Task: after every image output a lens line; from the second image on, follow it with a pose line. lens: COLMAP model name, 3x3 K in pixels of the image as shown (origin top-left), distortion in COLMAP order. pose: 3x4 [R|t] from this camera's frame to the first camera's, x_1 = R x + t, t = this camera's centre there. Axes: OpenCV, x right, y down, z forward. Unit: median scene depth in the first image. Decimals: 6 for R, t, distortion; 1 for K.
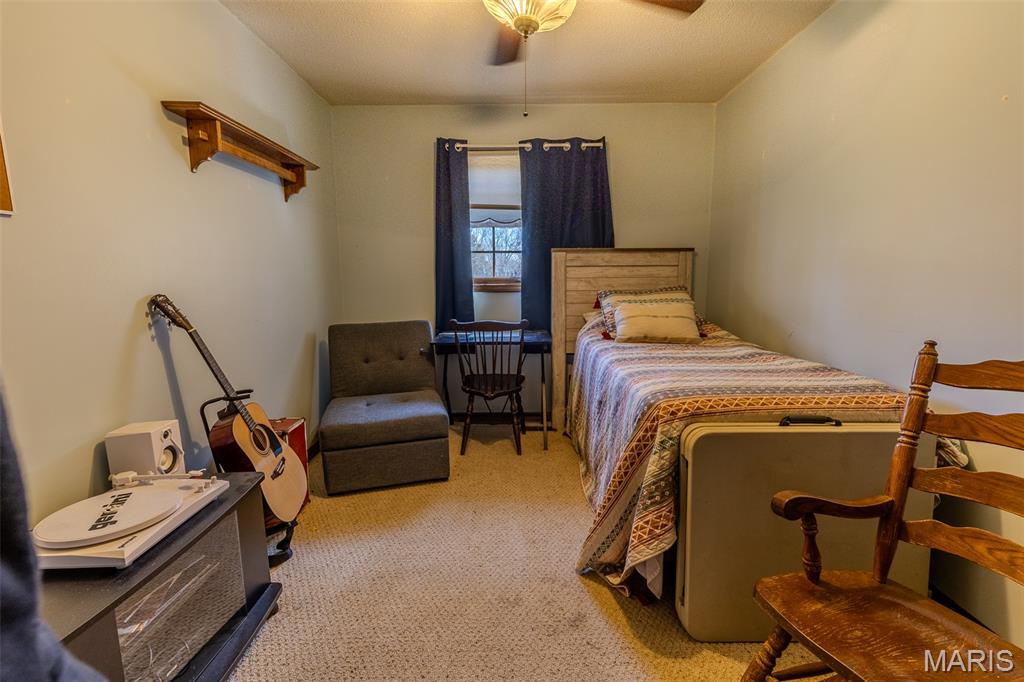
lens RADIAL K [[466.2, 0, 513.2], [0, 466.2, 340.7], [0, 0, 1]] dist [0.015901, -0.000182]
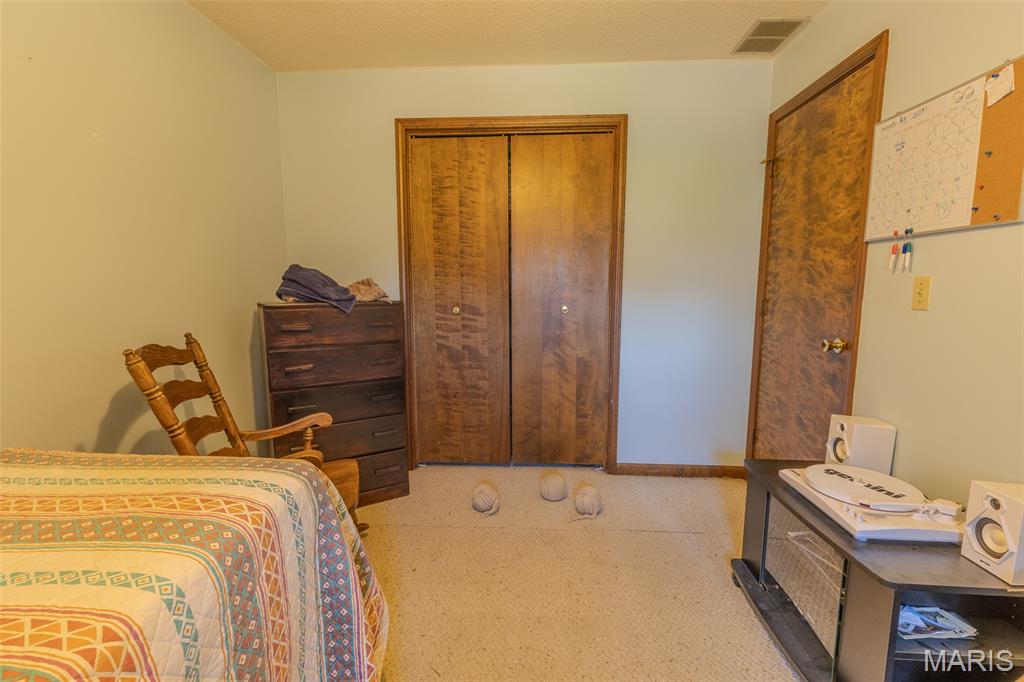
lens RADIAL K [[466.2, 0, 511.3], [0, 466.2, 342.8], [0, 0, 1]] dist [0.015901, -0.000182]
pose [[-0.998334, 0.002360, 0.057652, -0.039377], [0.017821, 0.962922, 0.269191, -0.303240], [-0.054879, 0.269770, -0.961360, 2.019851]]
